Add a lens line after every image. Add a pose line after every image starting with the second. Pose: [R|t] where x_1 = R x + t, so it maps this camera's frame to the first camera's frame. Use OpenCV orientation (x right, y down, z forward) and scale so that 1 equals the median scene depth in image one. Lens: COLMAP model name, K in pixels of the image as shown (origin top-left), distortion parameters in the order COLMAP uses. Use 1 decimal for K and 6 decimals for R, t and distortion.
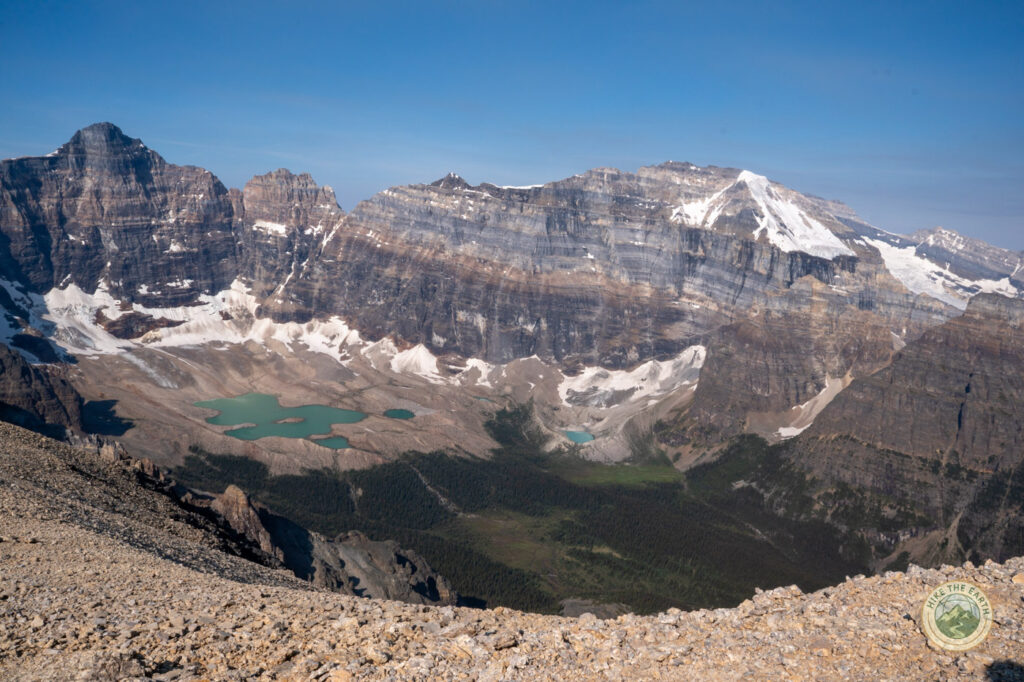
lens RADIAL K [[848.8, 0, 500.1], [0, 848.8, 338.9], [0, 0, 1]] dist [-0.190690, 0.113699]
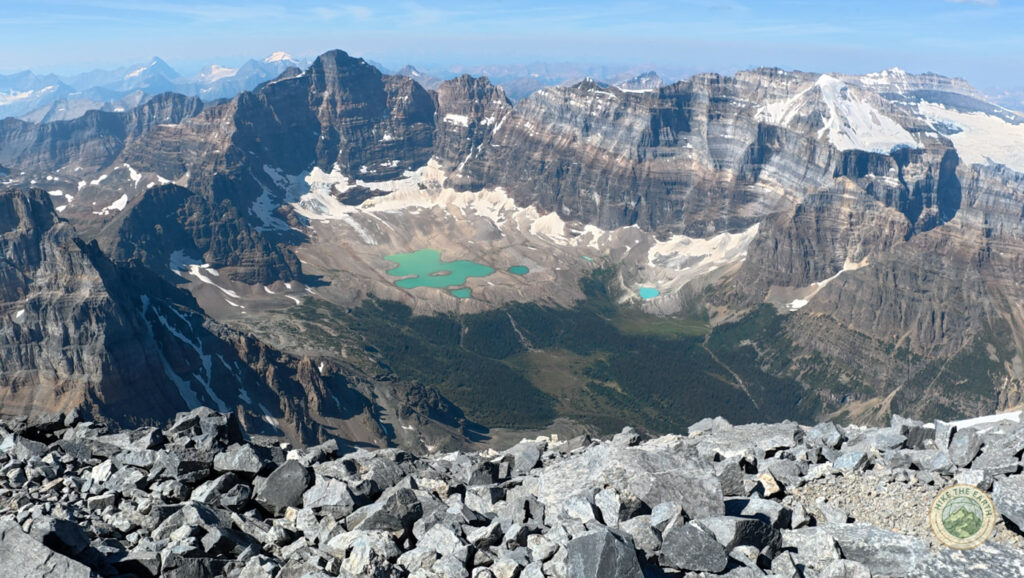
lens RADIAL K [[709.7, 0, 500.0], [0, 709.7, 284.3], [0, 0, 1]] dist [-0.149999, 0.037270]
pose [[0.951756, 0.061228, -0.300684, 0.175870], [-0.006707, 0.983808, 0.179101, -0.084511], [0.306781, -0.168444, 0.936756, -0.115224]]
